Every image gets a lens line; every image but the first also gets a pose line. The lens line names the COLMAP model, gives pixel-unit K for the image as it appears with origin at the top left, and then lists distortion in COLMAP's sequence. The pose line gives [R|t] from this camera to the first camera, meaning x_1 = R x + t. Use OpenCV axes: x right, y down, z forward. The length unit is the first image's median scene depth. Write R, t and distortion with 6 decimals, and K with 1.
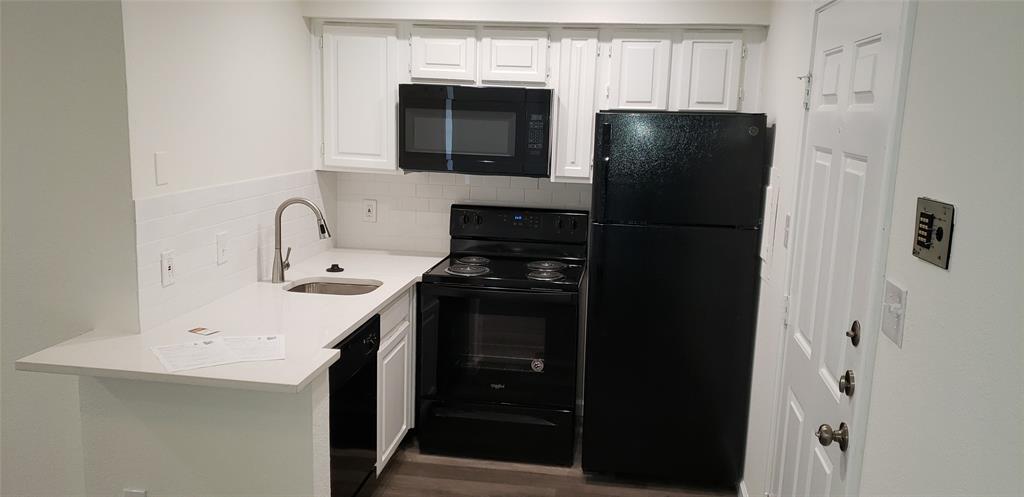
lens RADIAL K [[786.9, 0, 509.9], [0, 786.9, 251.6], [0, 0, 1]] dist [0.022992, -0.059873]
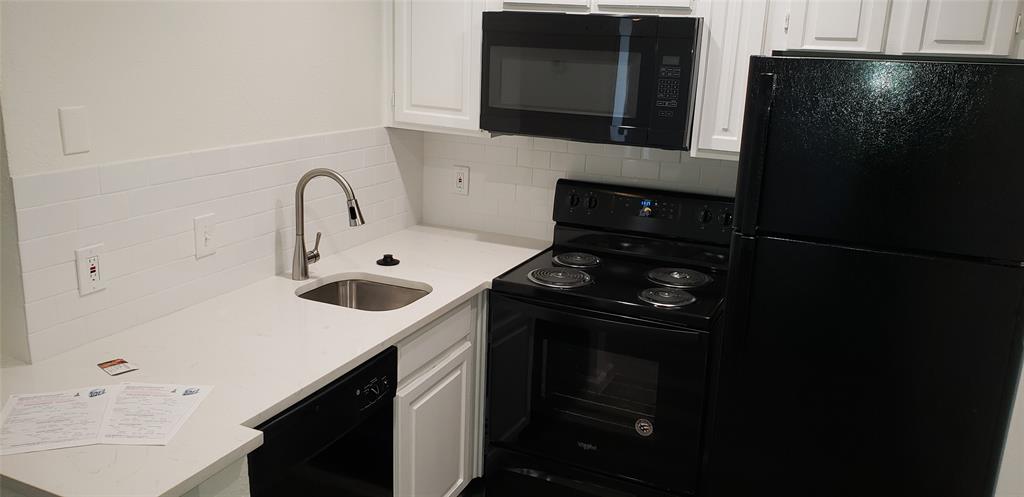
lens RADIAL K [[786.9, 0, 508.0], [0, 786.9, 246.9], [0, 0, 1]] dist [0.022992, -0.059873]
pose [[0.962678, 0.073303, -0.260535, 0.085456], [-0.055589, 0.995653, 0.074733, -0.054748], [0.264881, -0.057461, 0.962568, 0.305089]]
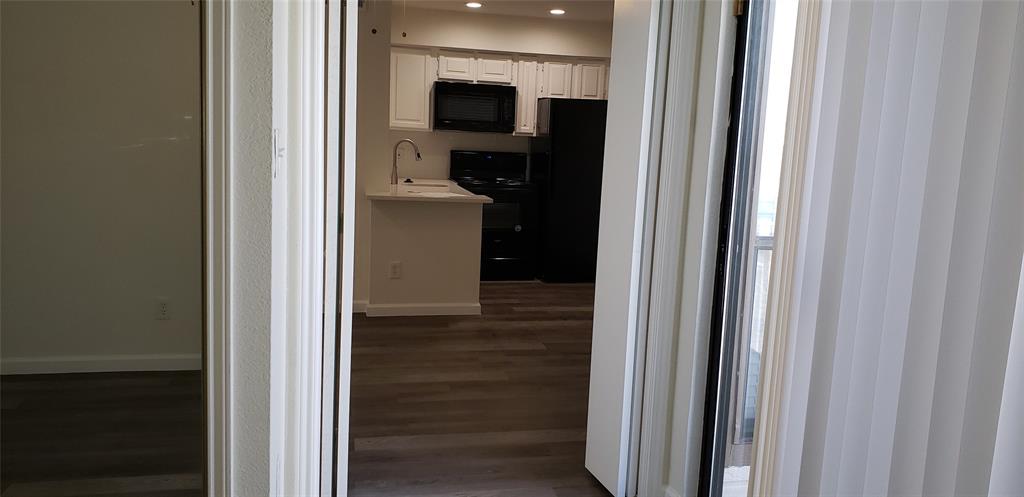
lens RADIAL K [[873.6, 0, 508.2], [0, 873.6, 253.3], [0, 0, 1]] dist [-0.012274, -0.004151]
pose [[0.939325, -0.033904, 0.341348, -0.701774], [0.044159, 0.998775, -0.022315, 0.245437], [-0.340173, 0.036035, 0.939672, -0.974755]]
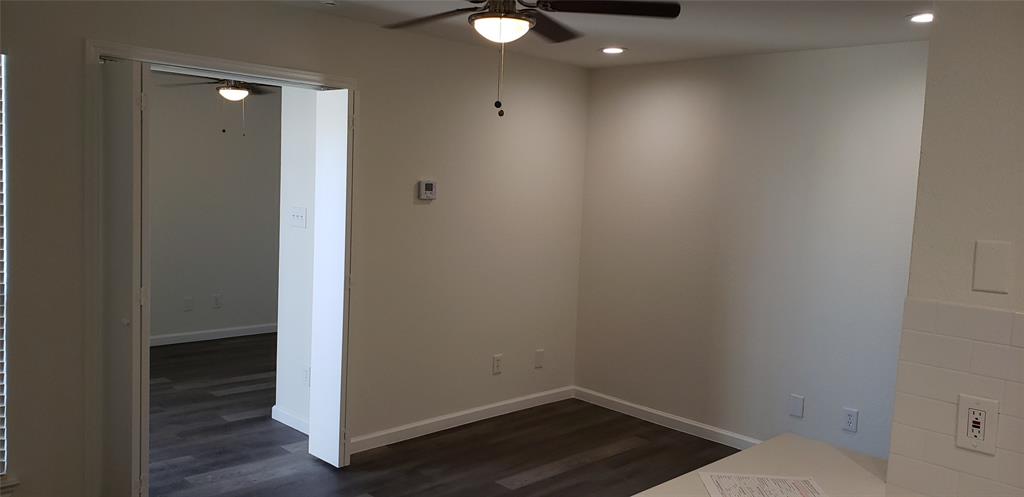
lens RADIAL K [[786.9, 0, 507.9], [0, 786.9, 241.0], [0, 0, 1]] dist [0.022992, -0.059873]
pose [[-0.601175, 0.023664, -0.798767, 0.219624], [-0.192681, 0.965778, 0.173629, -0.117580], [0.775540, 0.258288, -0.576042, 0.764398]]
